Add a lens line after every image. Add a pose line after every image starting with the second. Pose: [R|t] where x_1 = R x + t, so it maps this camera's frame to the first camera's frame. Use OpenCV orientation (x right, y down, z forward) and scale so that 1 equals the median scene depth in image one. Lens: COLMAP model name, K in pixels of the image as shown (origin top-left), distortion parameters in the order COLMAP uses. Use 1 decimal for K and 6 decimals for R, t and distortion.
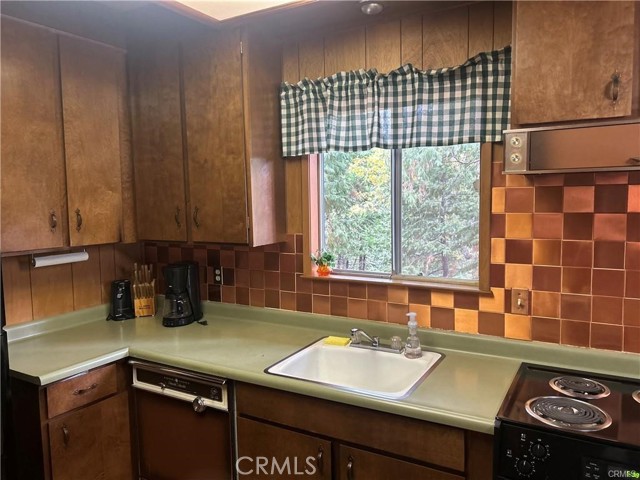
lens RADIAL K [[477.6, 0, 326.9], [0, 477.6, 236.5], [0, 0, 1]] dist [0.059825, -0.070101]
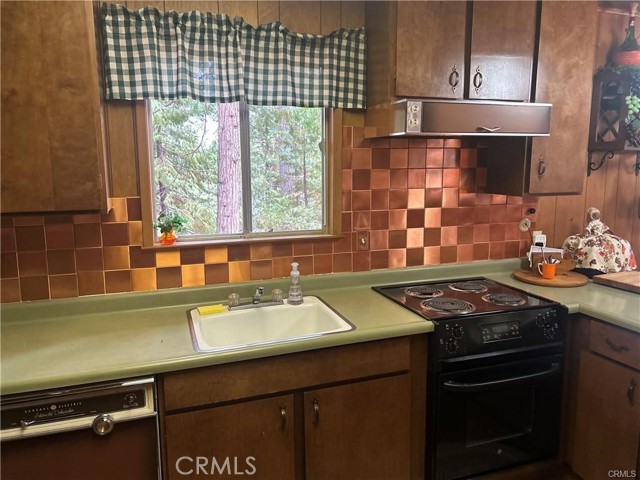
lens RADIAL K [[477.6, 0, 324.9], [0, 477.6, 233.5], [0, 0, 1]] dist [0.059825, -0.070101]
pose [[0.656865, -0.093269, 0.748217, -0.518458], [0.058801, 0.995634, 0.072489, 0.018494], [-0.751712, -0.003620, 0.659482, 0.226527]]
